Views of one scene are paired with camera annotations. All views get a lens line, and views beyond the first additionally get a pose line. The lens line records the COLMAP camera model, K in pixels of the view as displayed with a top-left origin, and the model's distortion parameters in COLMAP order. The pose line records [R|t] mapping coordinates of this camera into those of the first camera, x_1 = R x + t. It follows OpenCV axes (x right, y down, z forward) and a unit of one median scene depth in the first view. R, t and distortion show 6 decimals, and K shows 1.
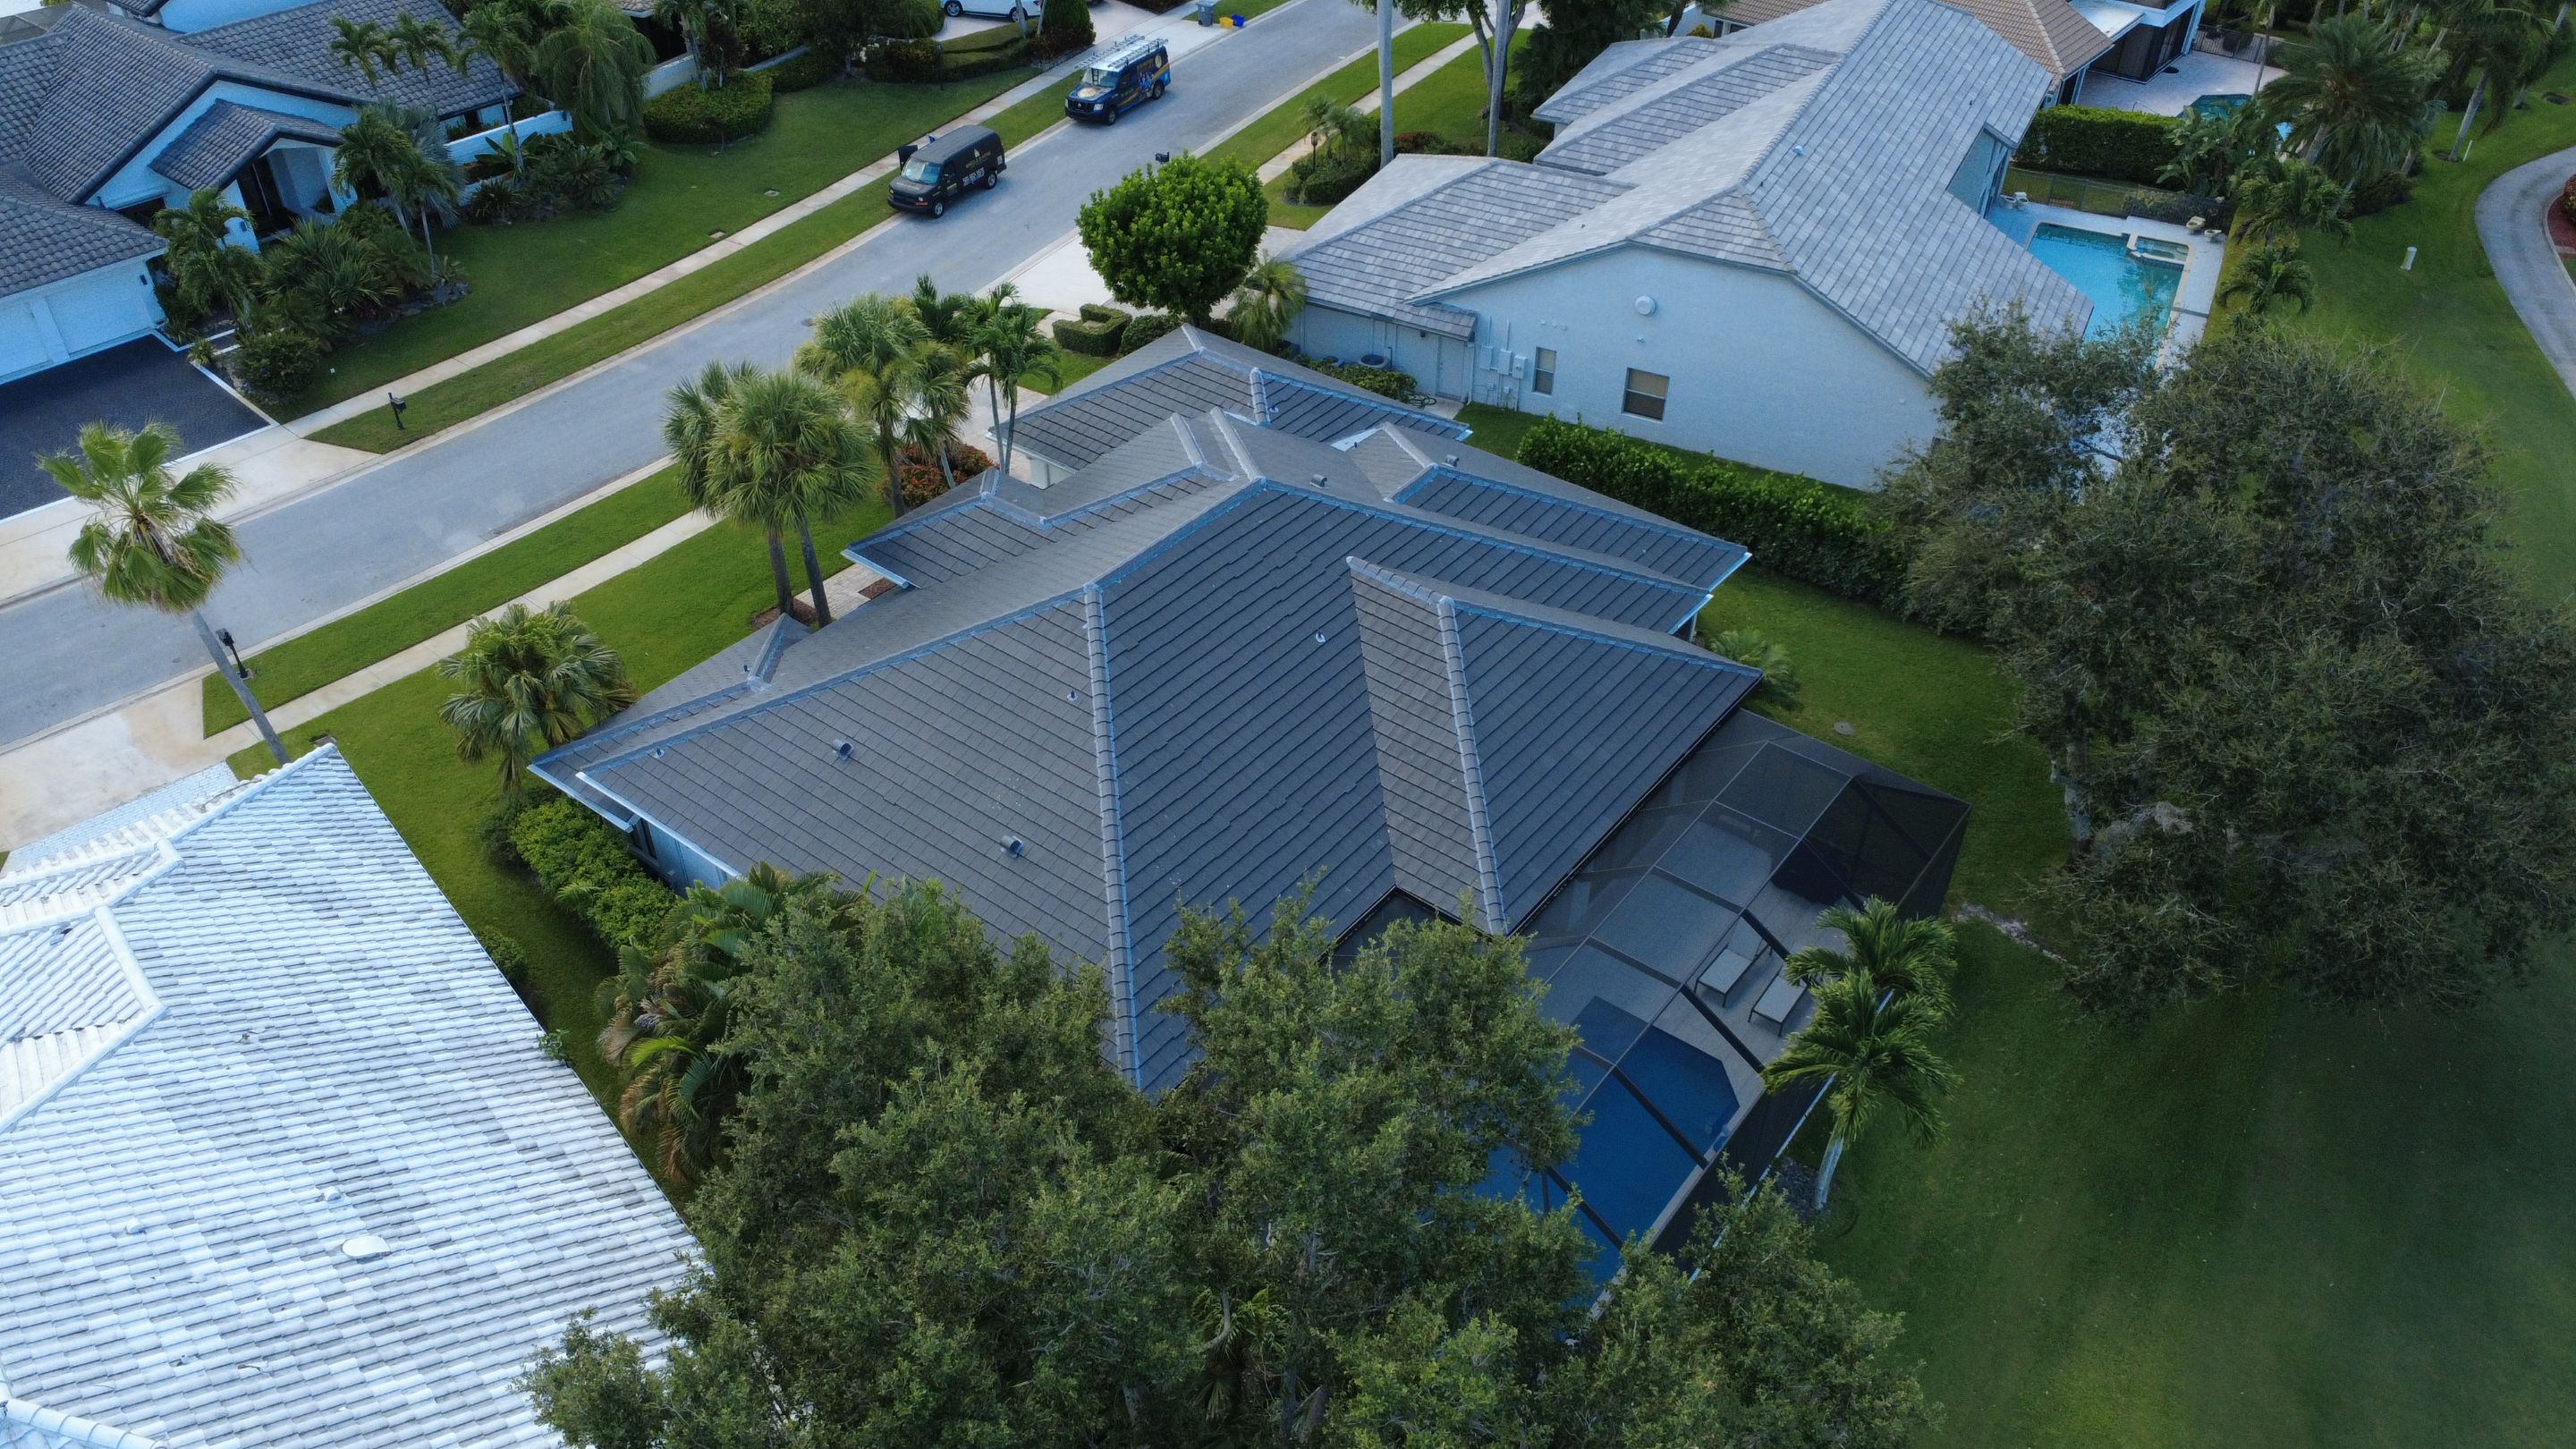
lens RADIAL K [[1863.0, 0, 1288.0], [0, 1863.0, 724.5], [0, 0, 1]] dist [0.003375, -0.000504]
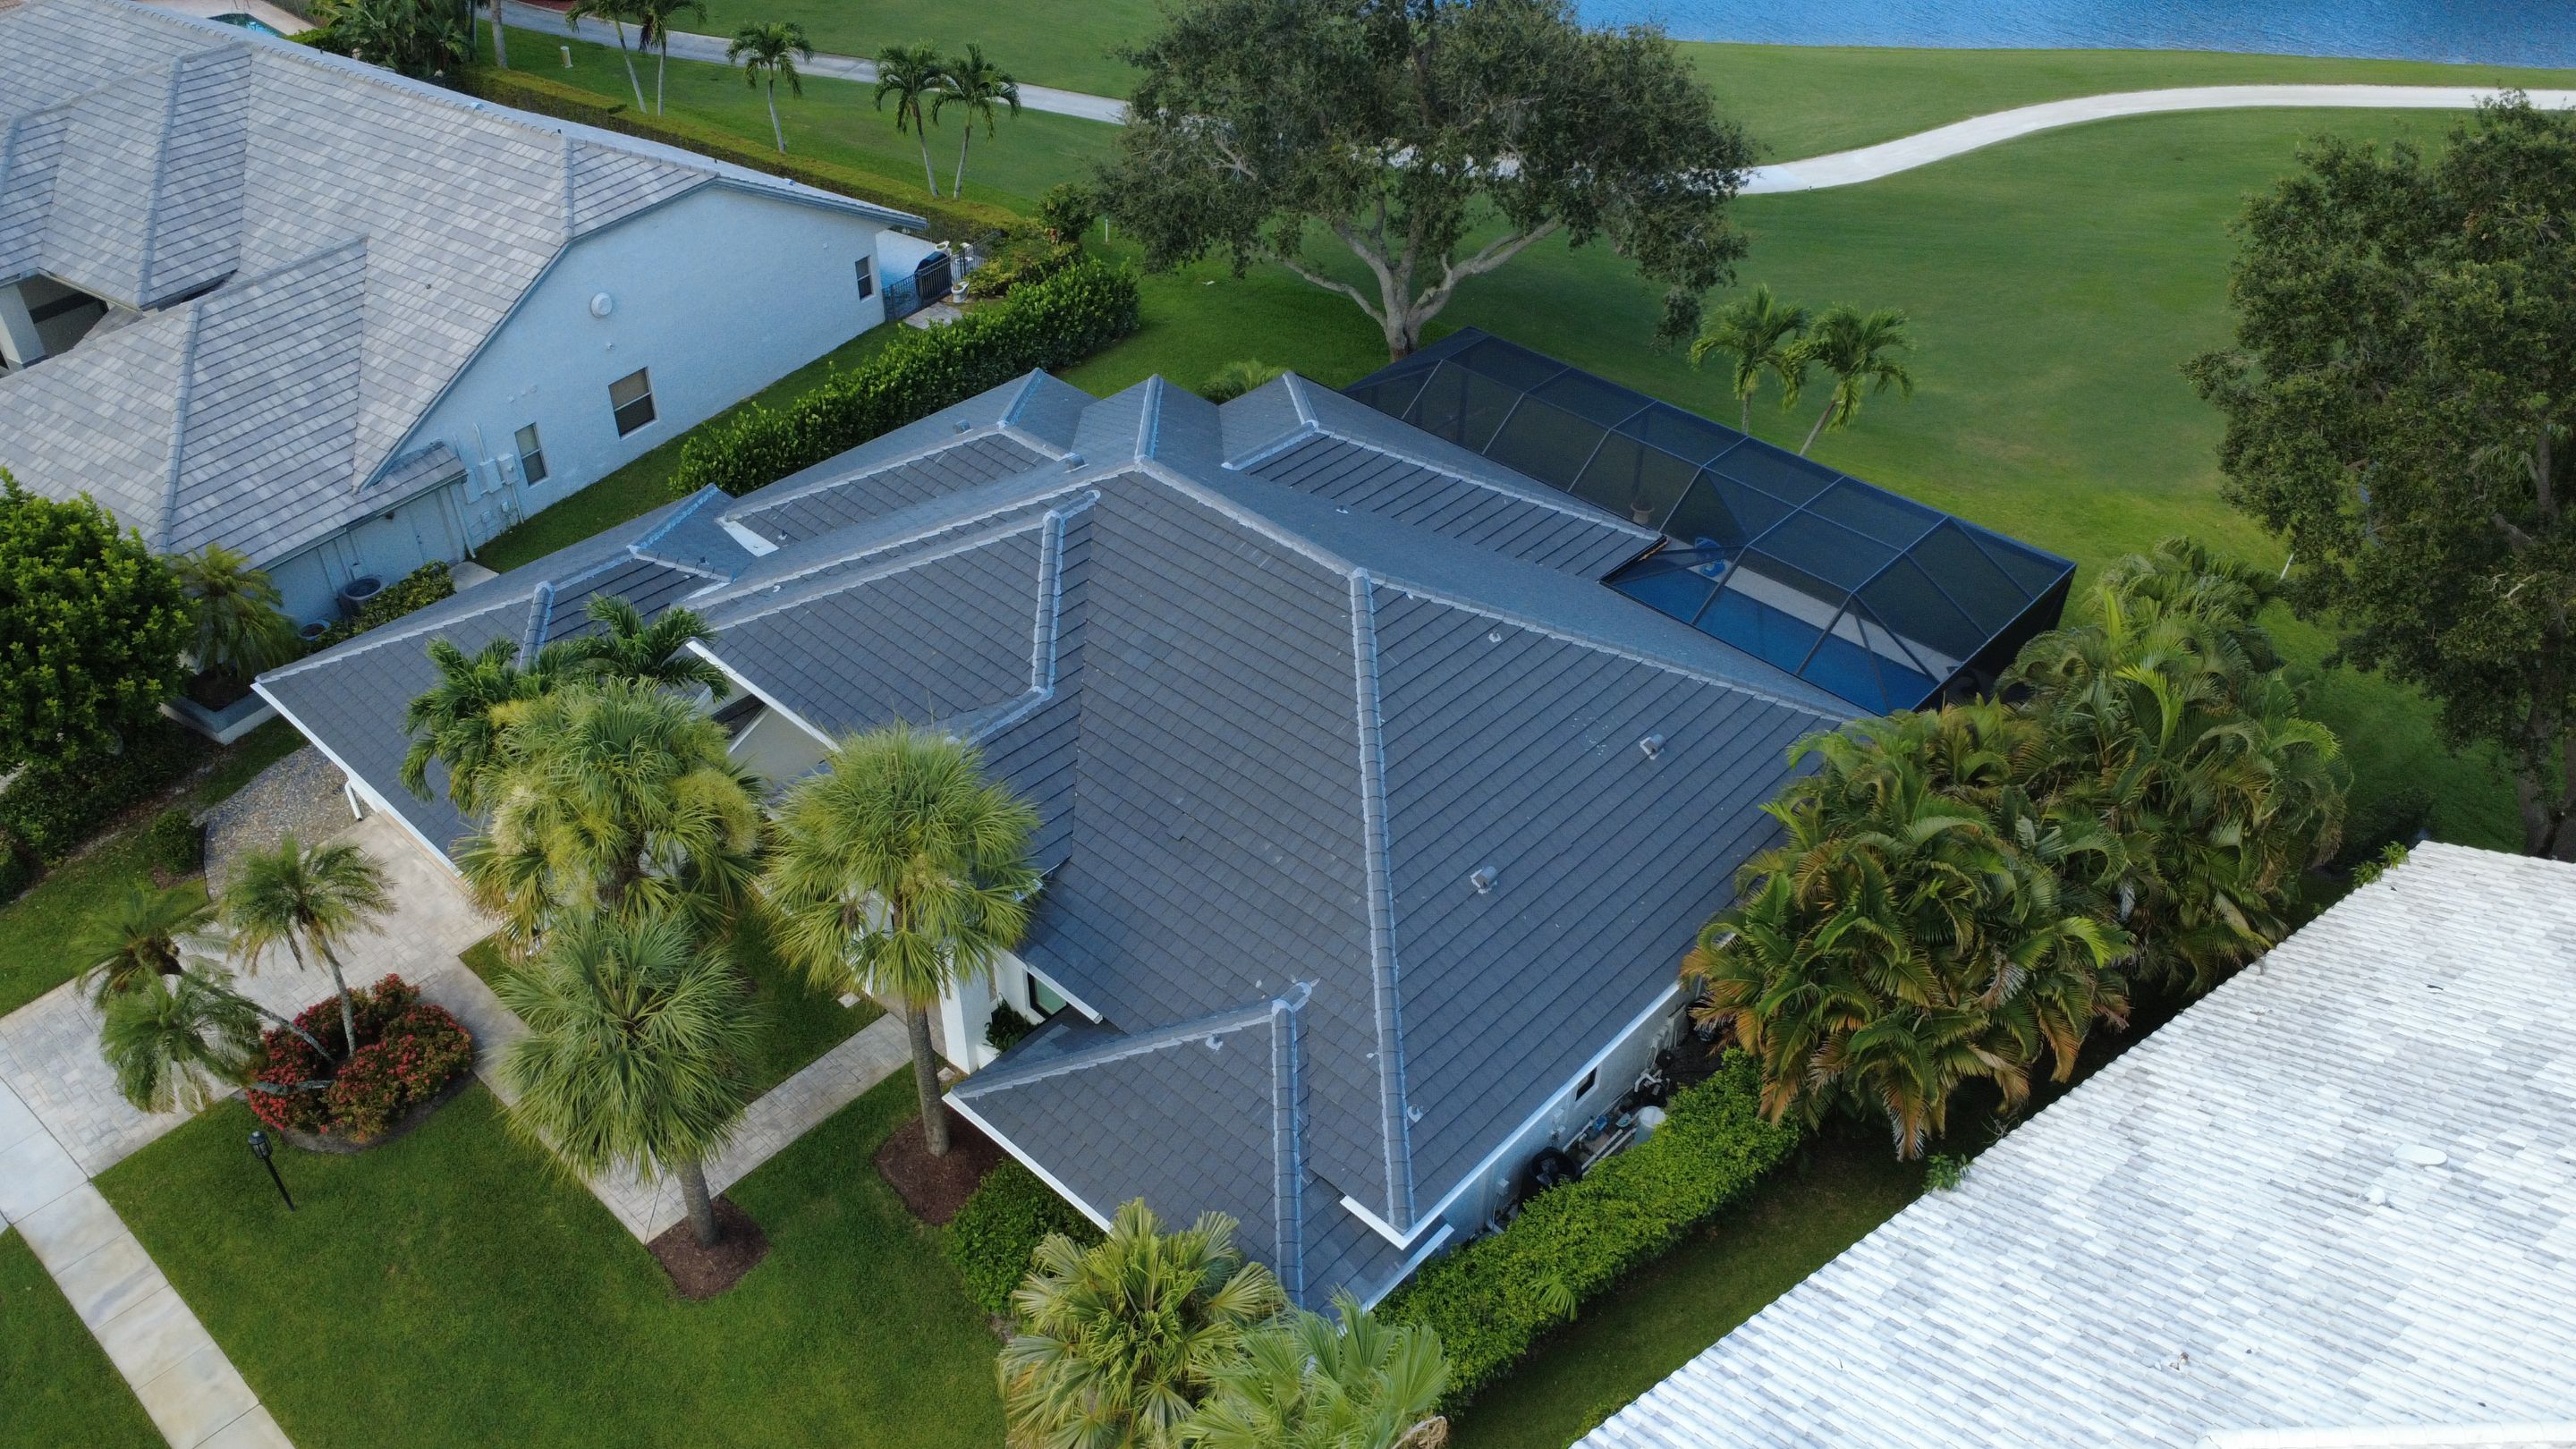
lens RADIAL K [[1902.0, 0, 1288.0], [0, 1902.0, 724.5], [0, 0, 1]] dist [-0.004978, -0.000642]
pose [[0.091150, -0.611384, 0.786067, -0.533372], [0.601599, 0.662840, 0.445782, -0.277896], [-0.793581, 0.432264, 0.428226, 0.444839]]
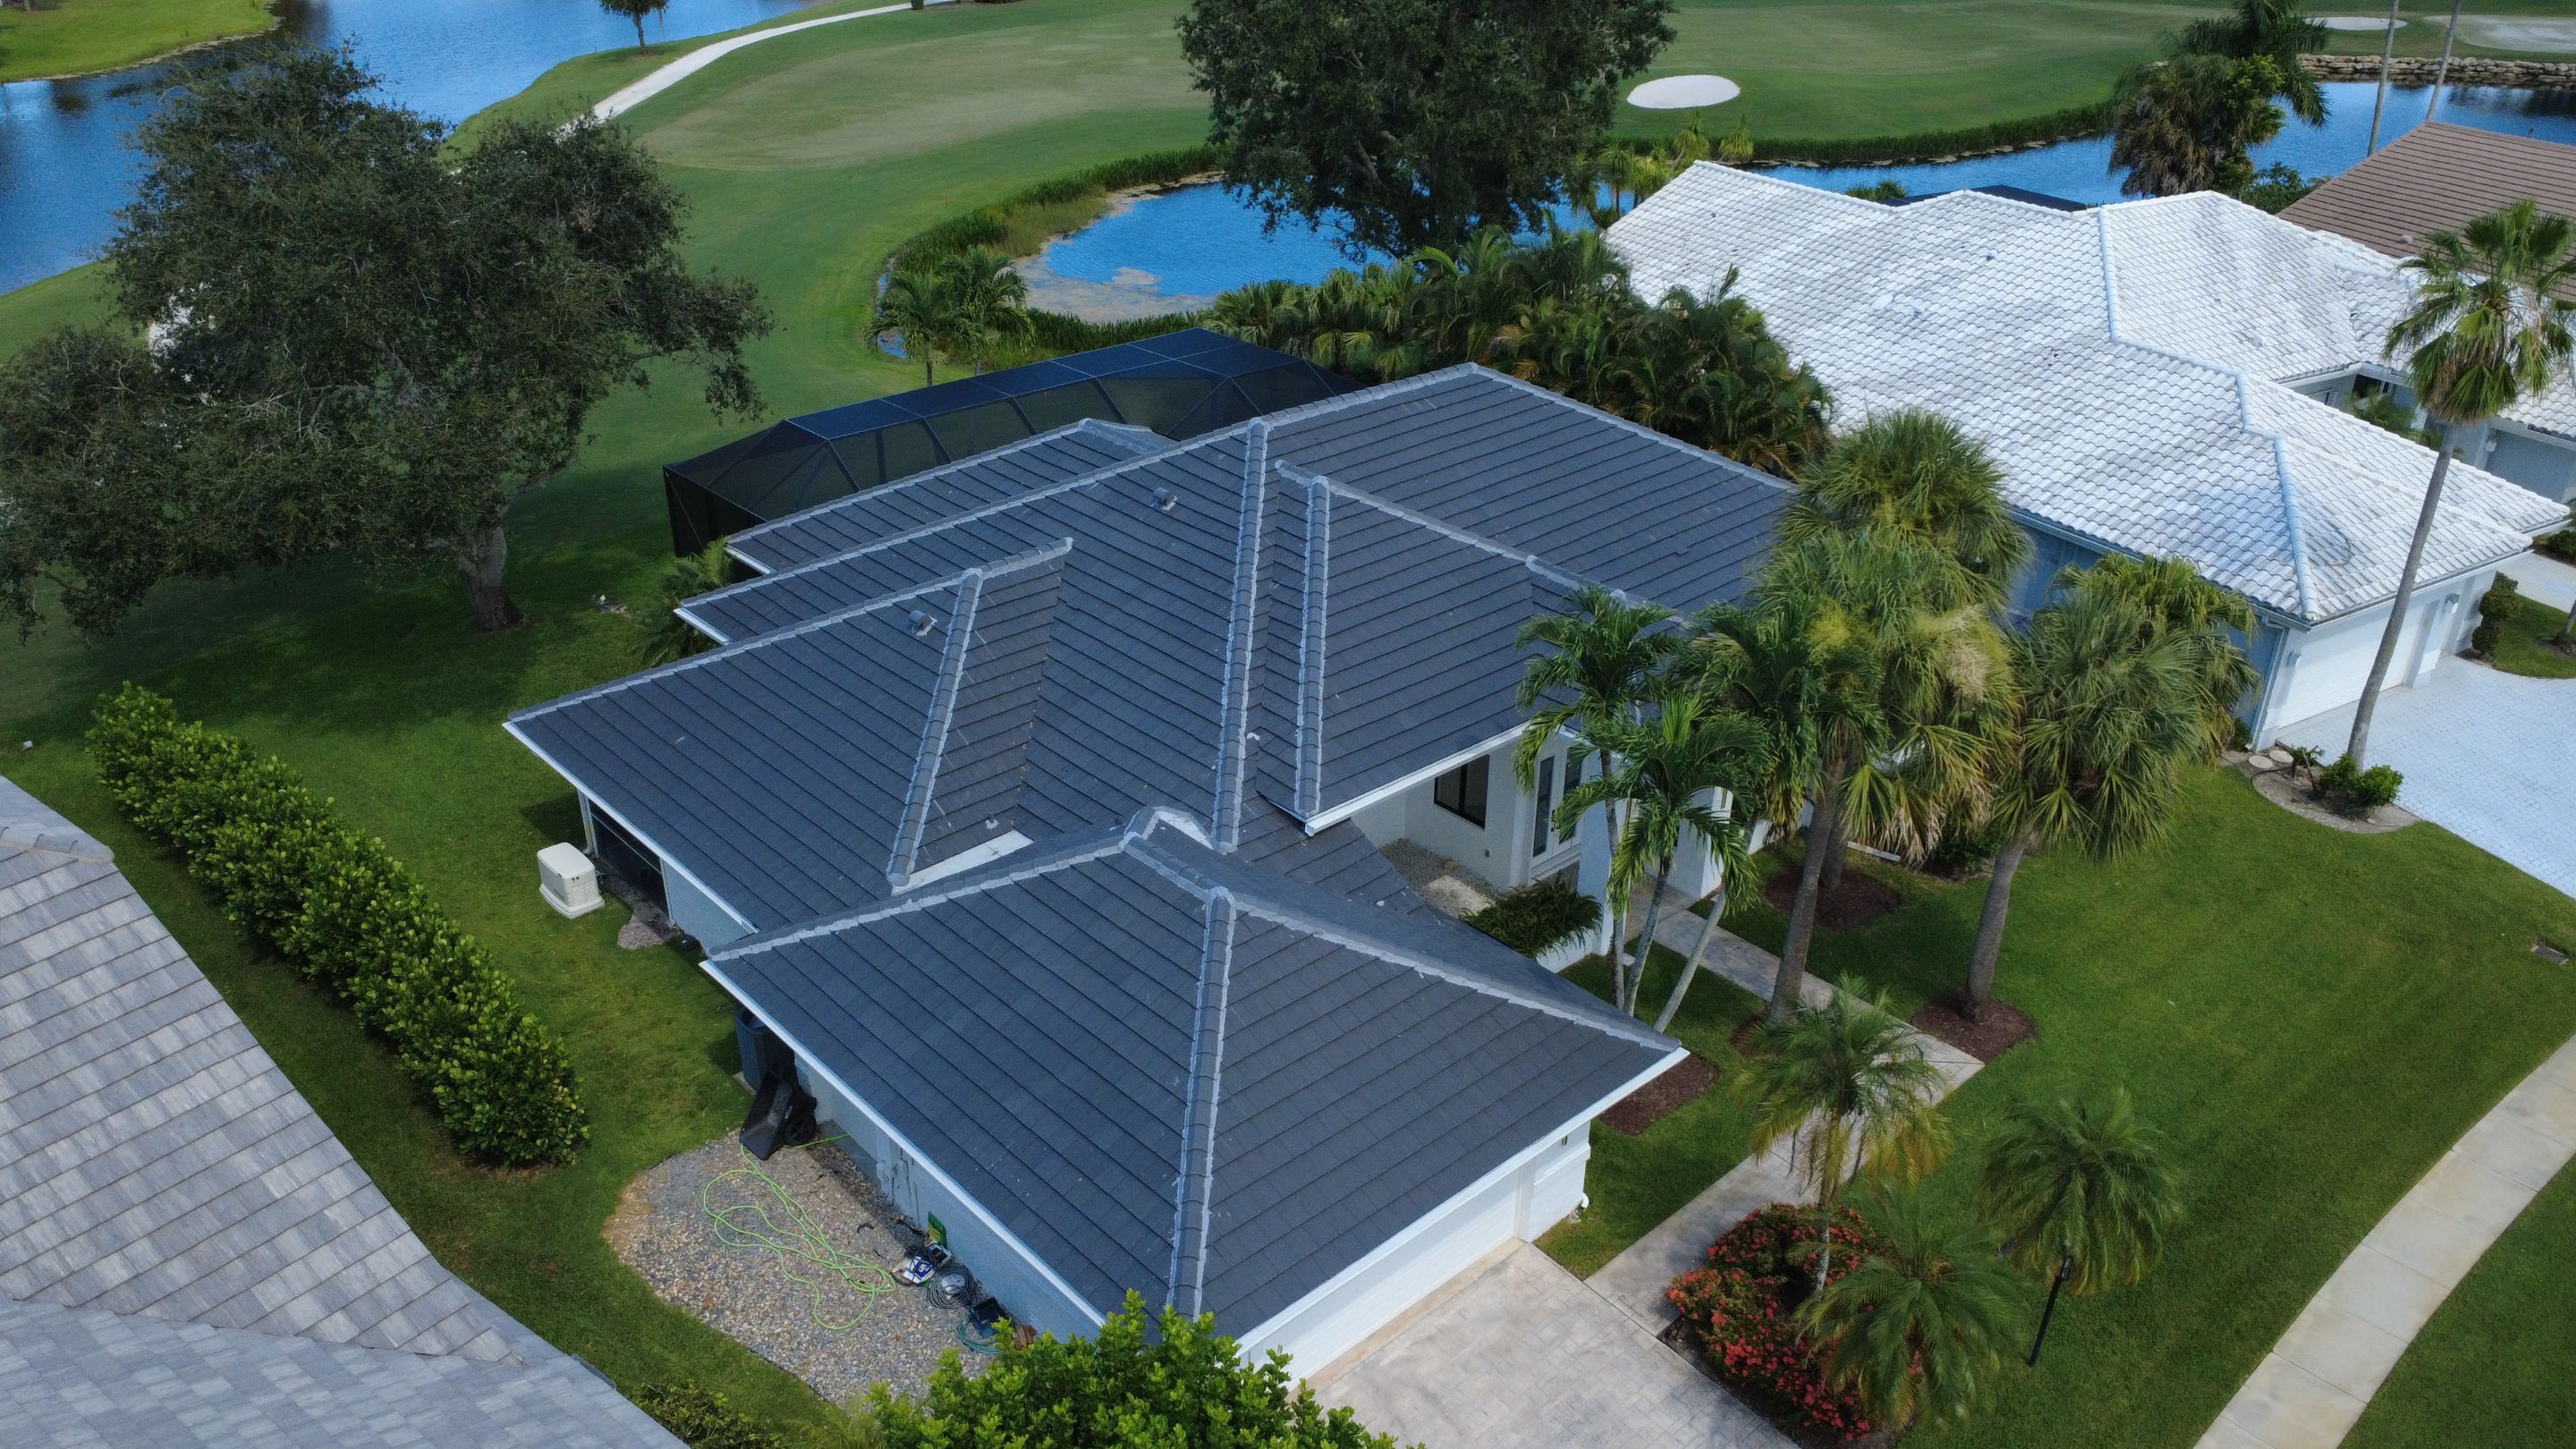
lens RADIAL K [[1871.3, 0, 1288.0], [0, 1871.3, 724.5], [0, 0, 1]] dist [-0.002799, 0.006930]
pose [[-0.984727, -0.098248, 0.143733, -0.110691], [0.089639, 0.421632, 0.902326, -0.562185], [-0.149254, 0.901429, -0.406386, 1.014026]]
